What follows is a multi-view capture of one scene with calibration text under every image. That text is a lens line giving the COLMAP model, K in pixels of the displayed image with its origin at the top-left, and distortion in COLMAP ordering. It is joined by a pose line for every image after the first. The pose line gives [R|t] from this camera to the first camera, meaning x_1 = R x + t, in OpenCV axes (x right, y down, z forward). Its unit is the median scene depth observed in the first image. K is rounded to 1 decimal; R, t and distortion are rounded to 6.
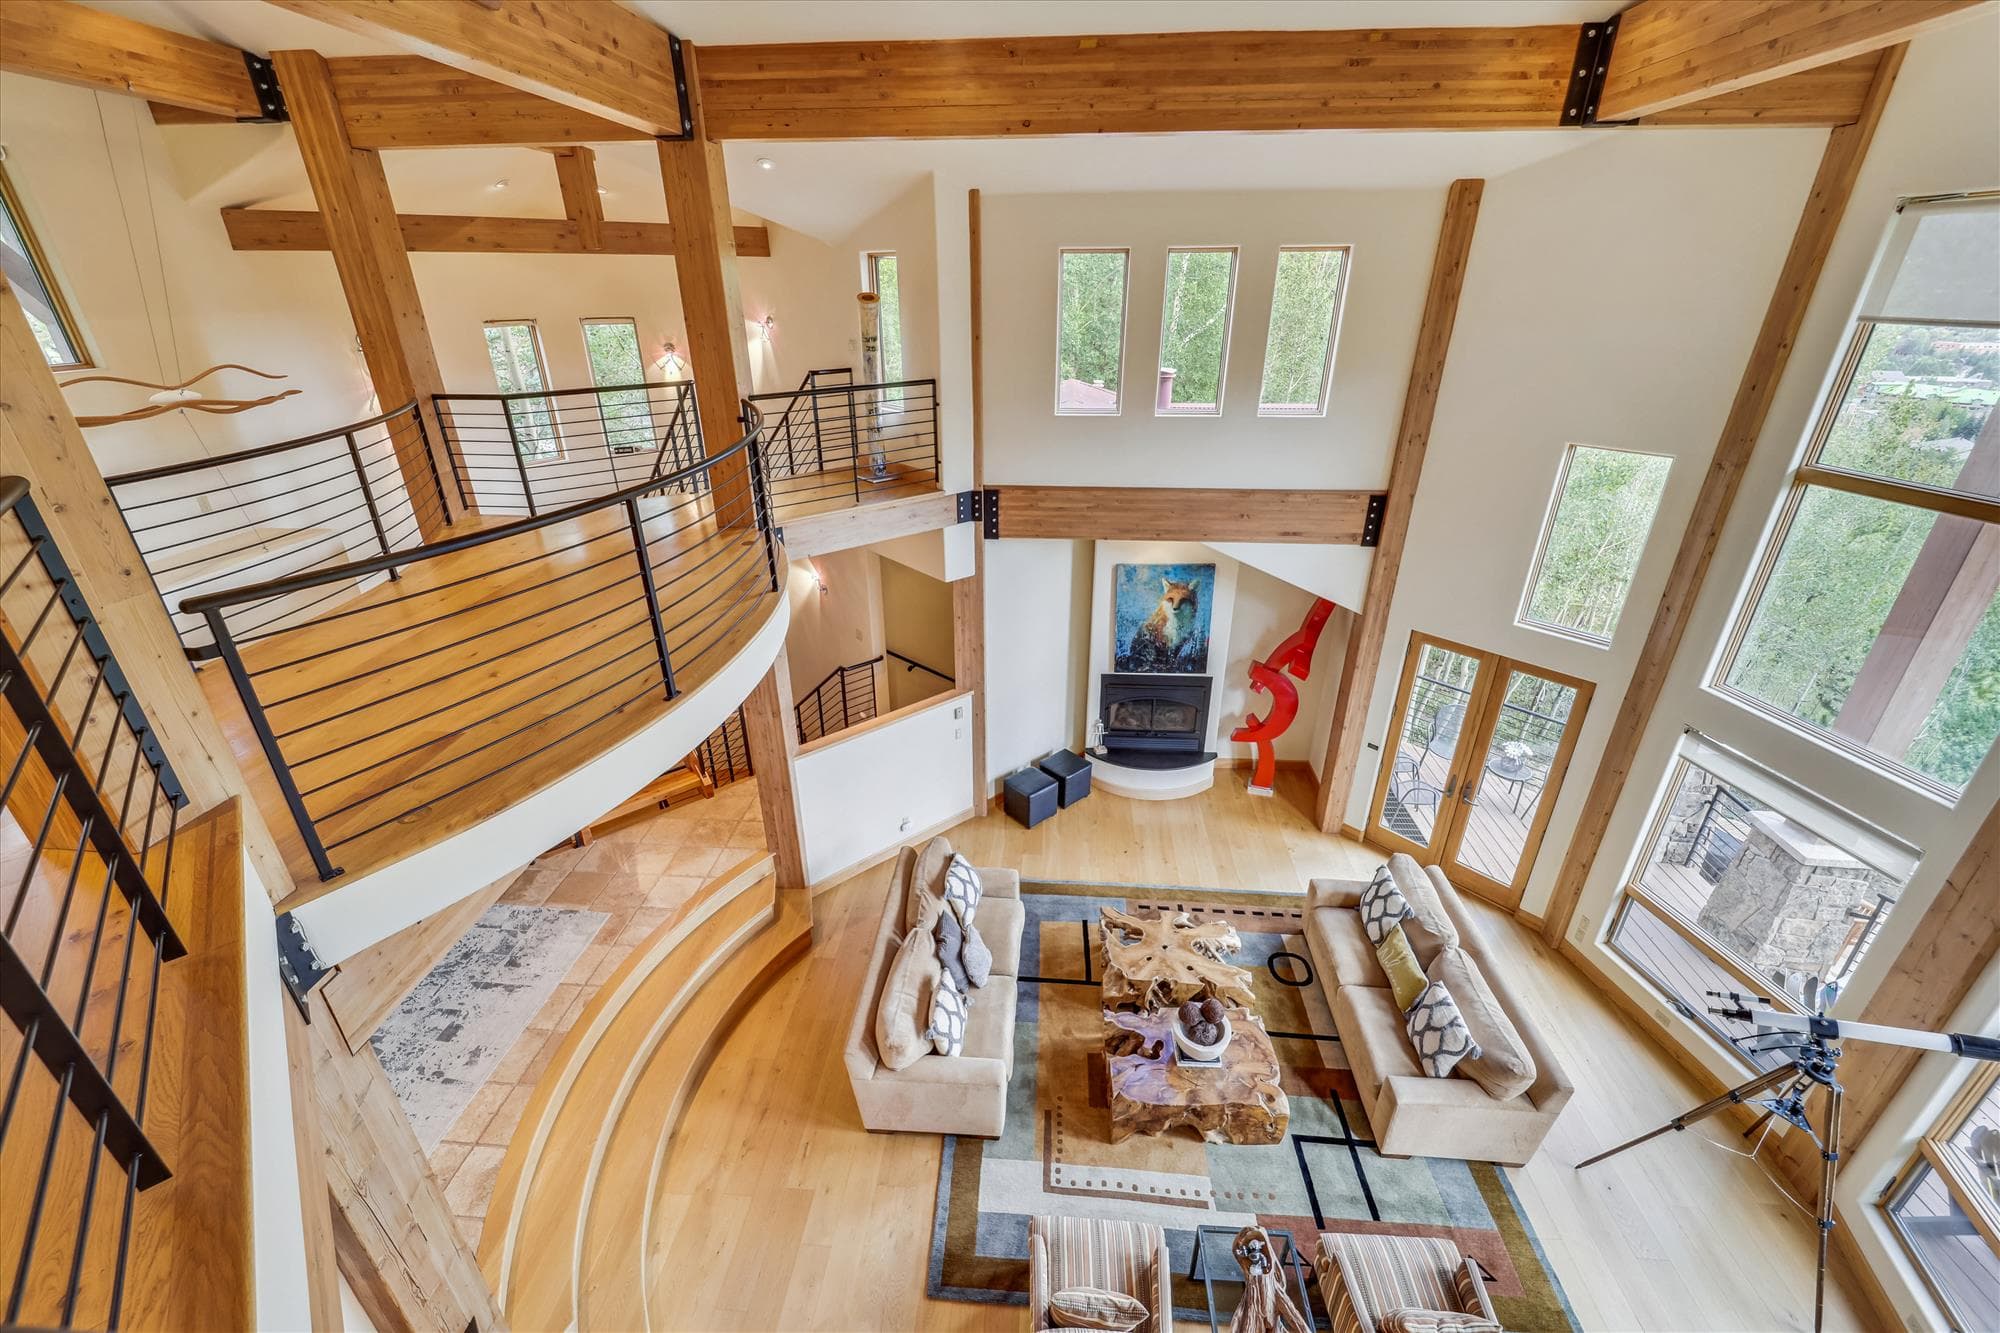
lens RADIAL K [[811.0, 0, 1003.6], [0, 811.0, 662.2], [0, 0, 1]] dist [0.000803, -0.003409]
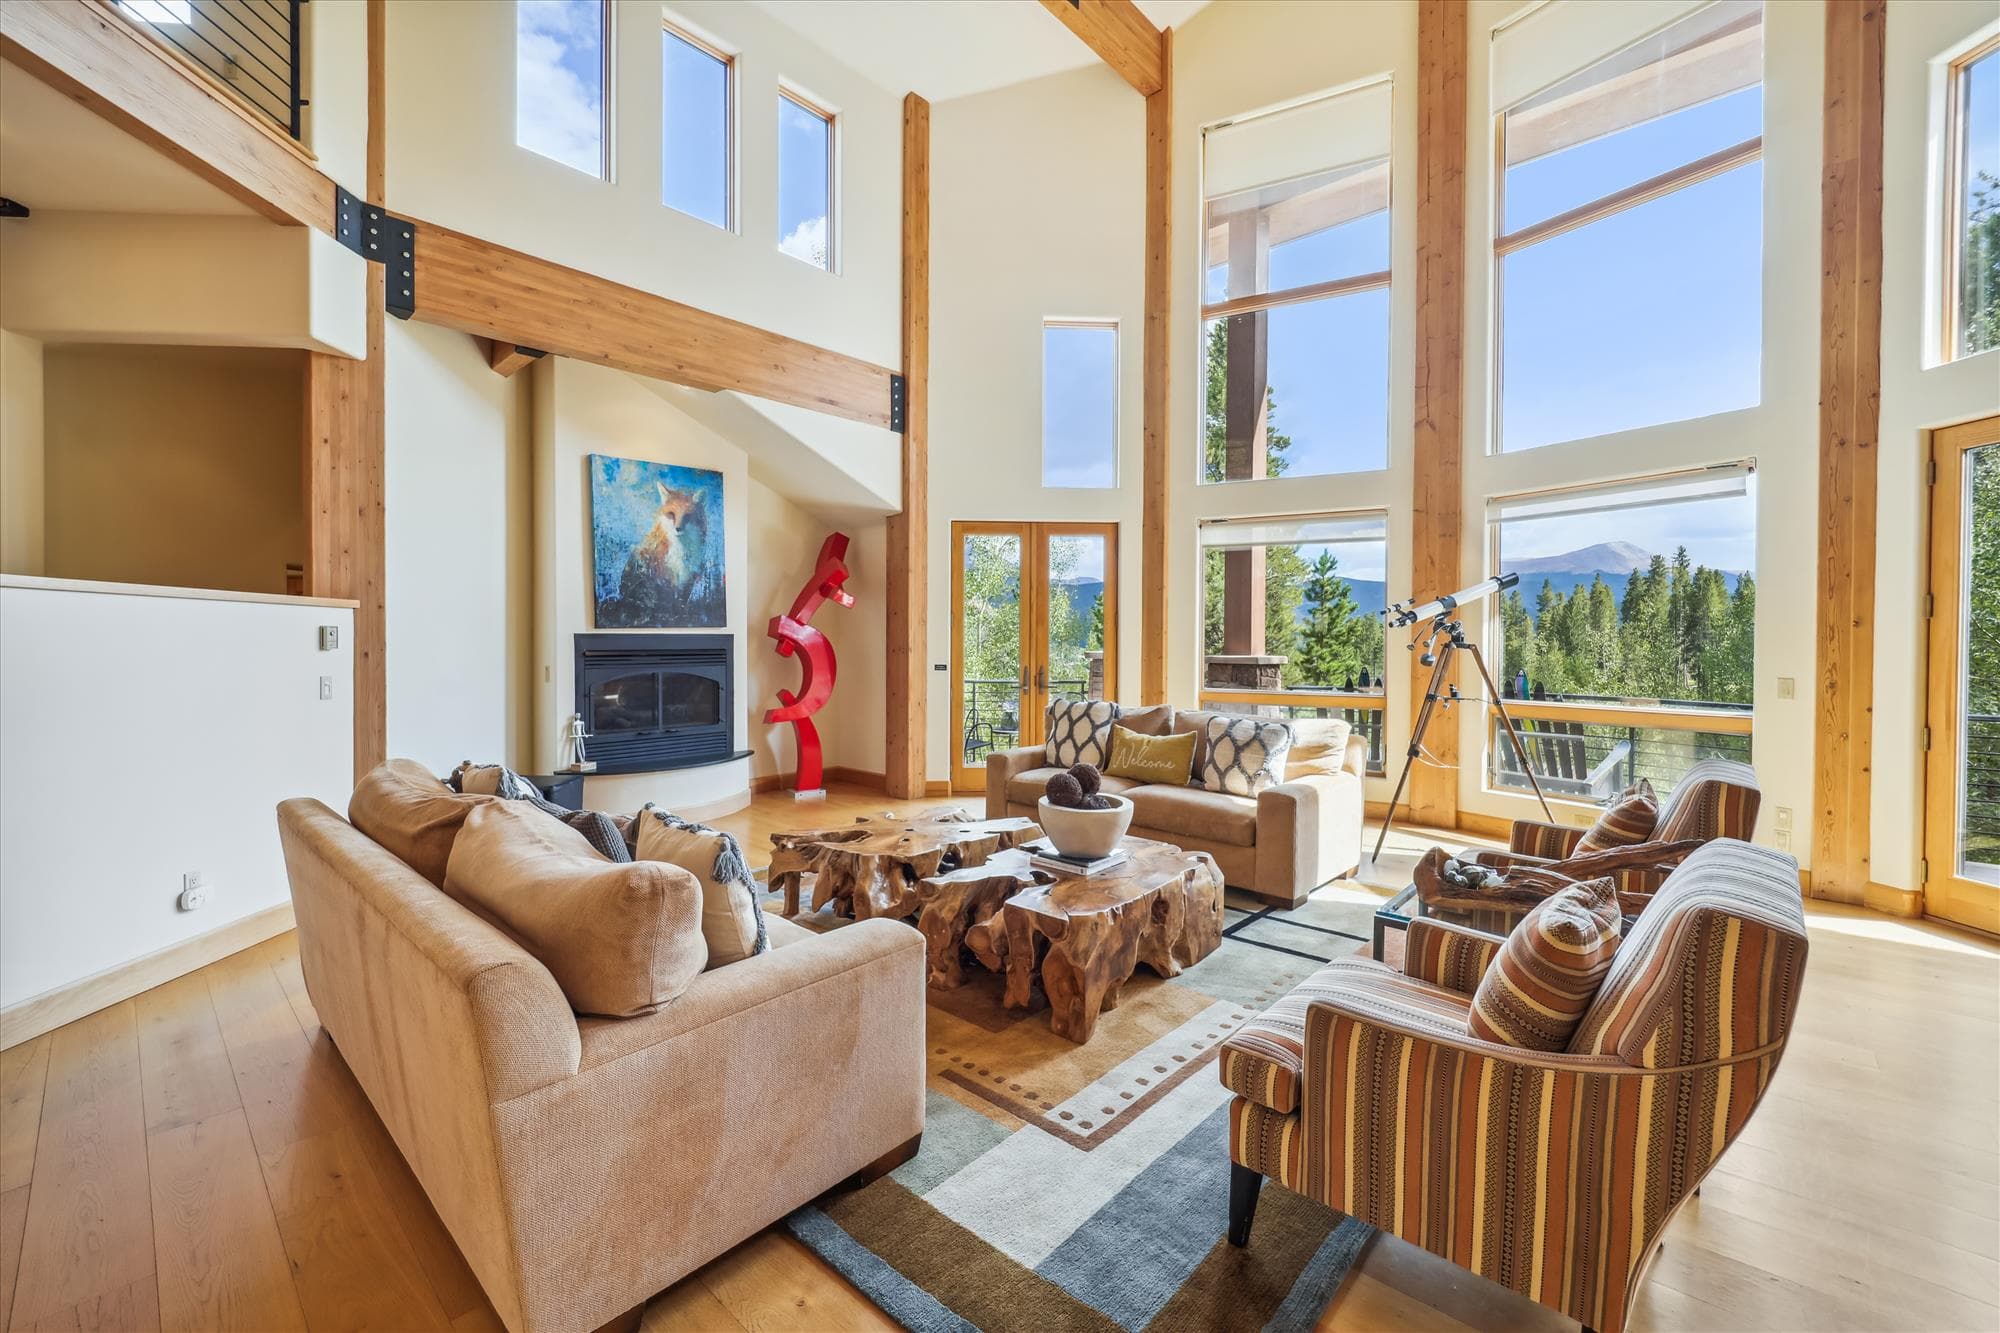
lens RADIAL K [[811.0, 0, 1003.6], [0, 811.0, 662.2], [0, 0, 1]] dist [0.000803, -0.003409]
pose [[0.608137, -0.003227, 0.793826, -0.212023], [0.335594, 0.907283, -0.253405, 0.365618], [-0.719407, 0.420509, 0.552835, 0.494115]]
